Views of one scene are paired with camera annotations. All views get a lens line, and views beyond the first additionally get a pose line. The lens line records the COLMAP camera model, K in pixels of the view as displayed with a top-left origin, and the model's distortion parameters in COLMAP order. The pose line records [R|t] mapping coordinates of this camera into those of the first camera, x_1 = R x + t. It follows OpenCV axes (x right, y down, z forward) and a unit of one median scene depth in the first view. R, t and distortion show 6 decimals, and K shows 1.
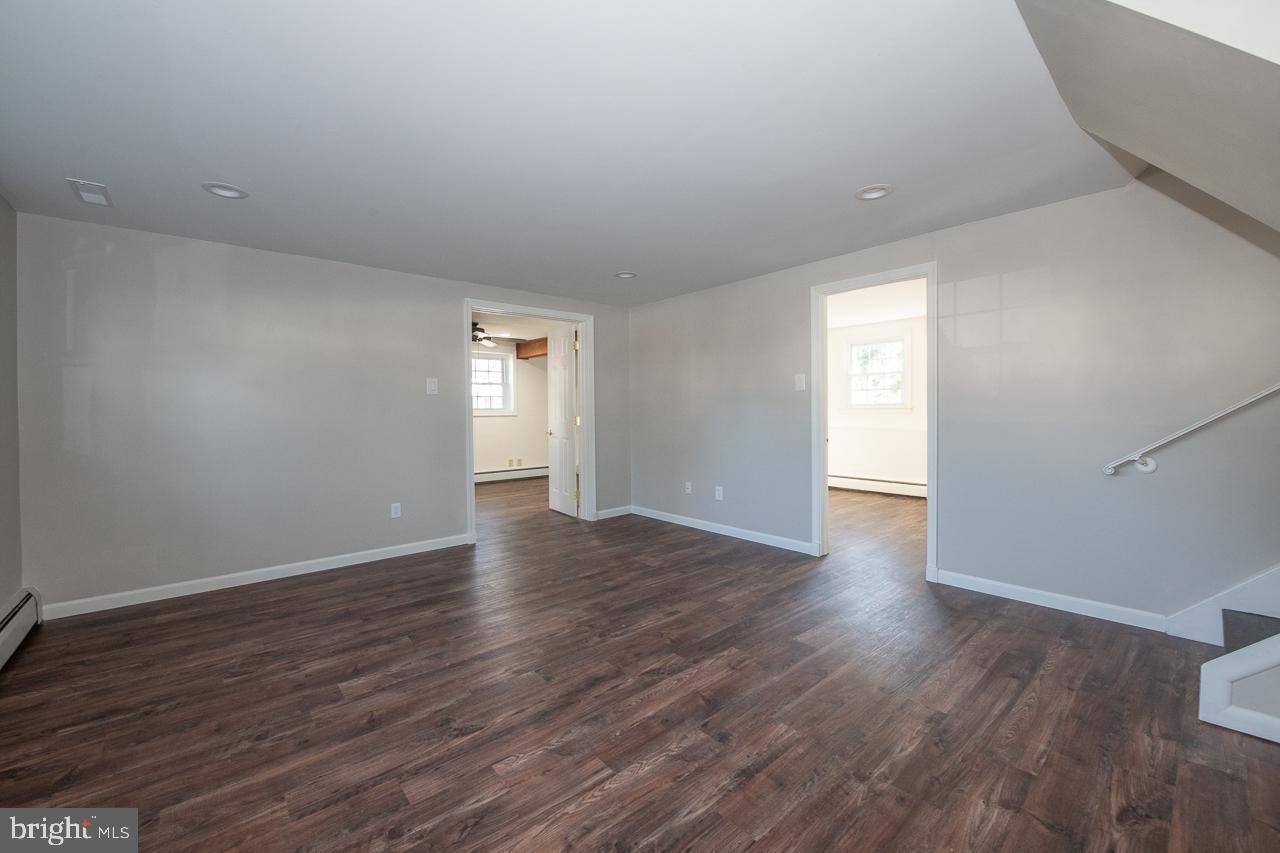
lens RADIAL K [[508.0, 0, 644.8], [0, 508.0, 419.7], [0, 0, 1]] dist [-0.015025, -0.003198]
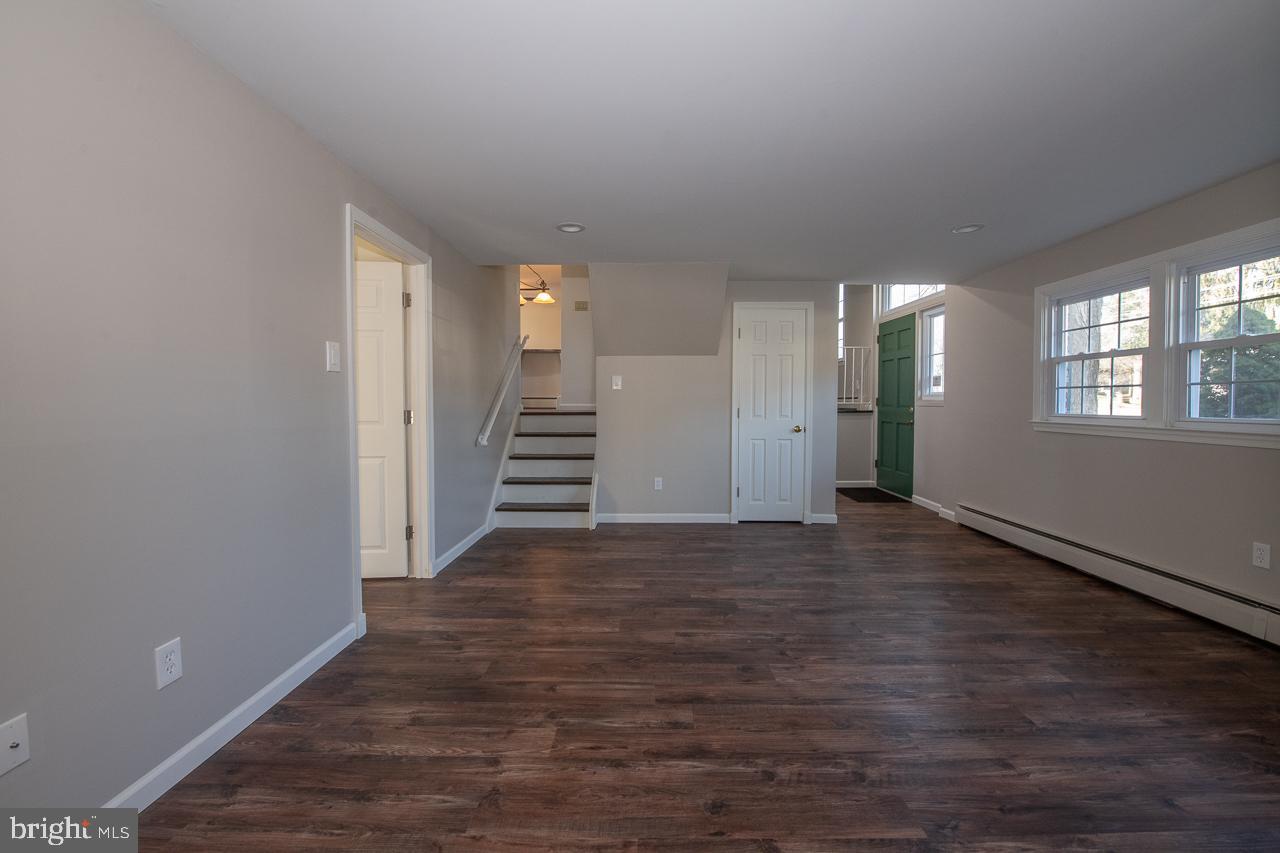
lens RADIAL K [[508.0, 0, 644.8], [0, 508.0, 419.7], [0, 0, 1]] dist [-0.015025, -0.003198]
pose [[-0.743726, -0.012180, 0.668374, -0.546218], [0.021141, 0.998905, 0.041728, -0.031111], [-0.668150, 0.045164, -0.742654, 1.936268]]
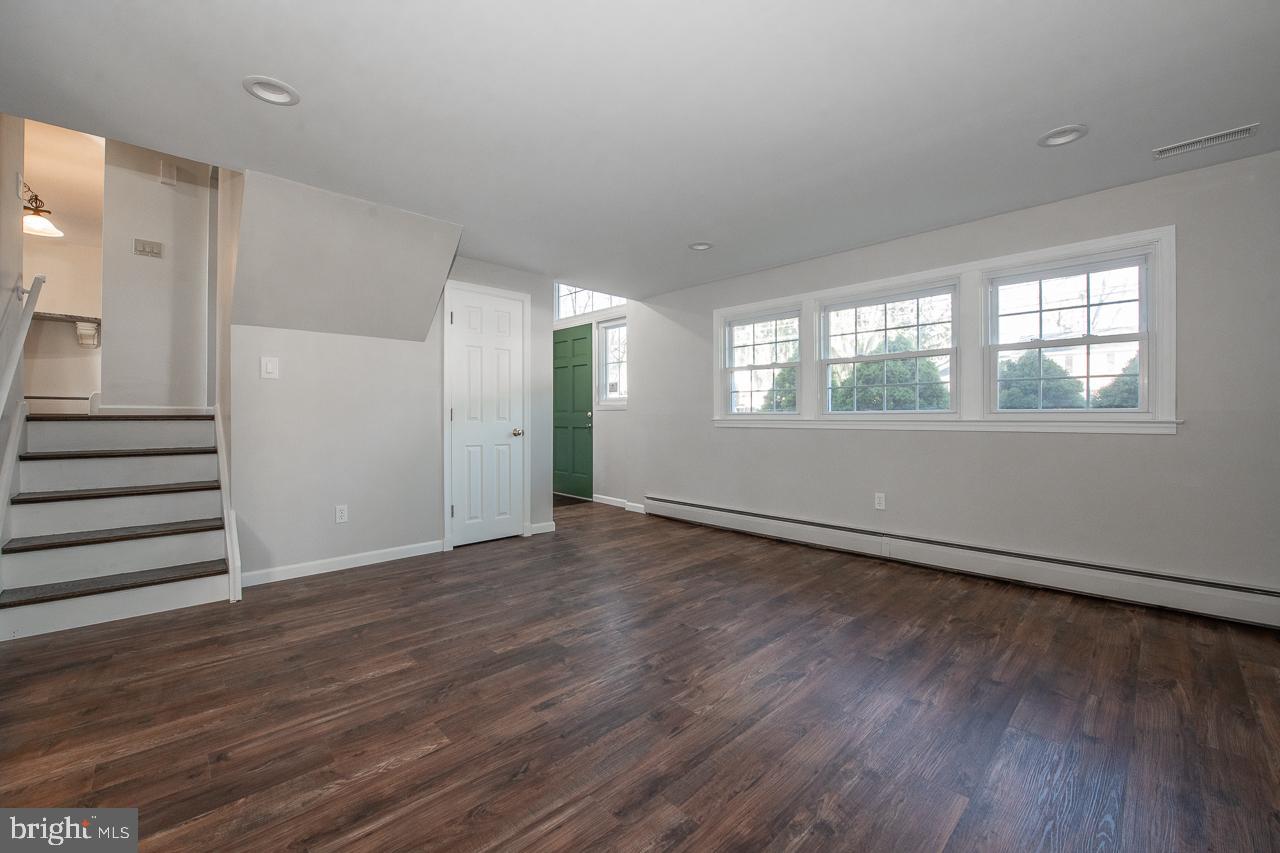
lens RADIAL K [[508.0, 0, 644.8], [0, 508.0, 419.7], [0, 0, 1]] dist [-0.015025, -0.003198]
pose [[-0.998742, 0.012483, -0.048562, -0.048187], [0.011268, 0.999619, 0.025200, 0.014429], [0.048858, 0.024621, -0.998502, 1.872324]]
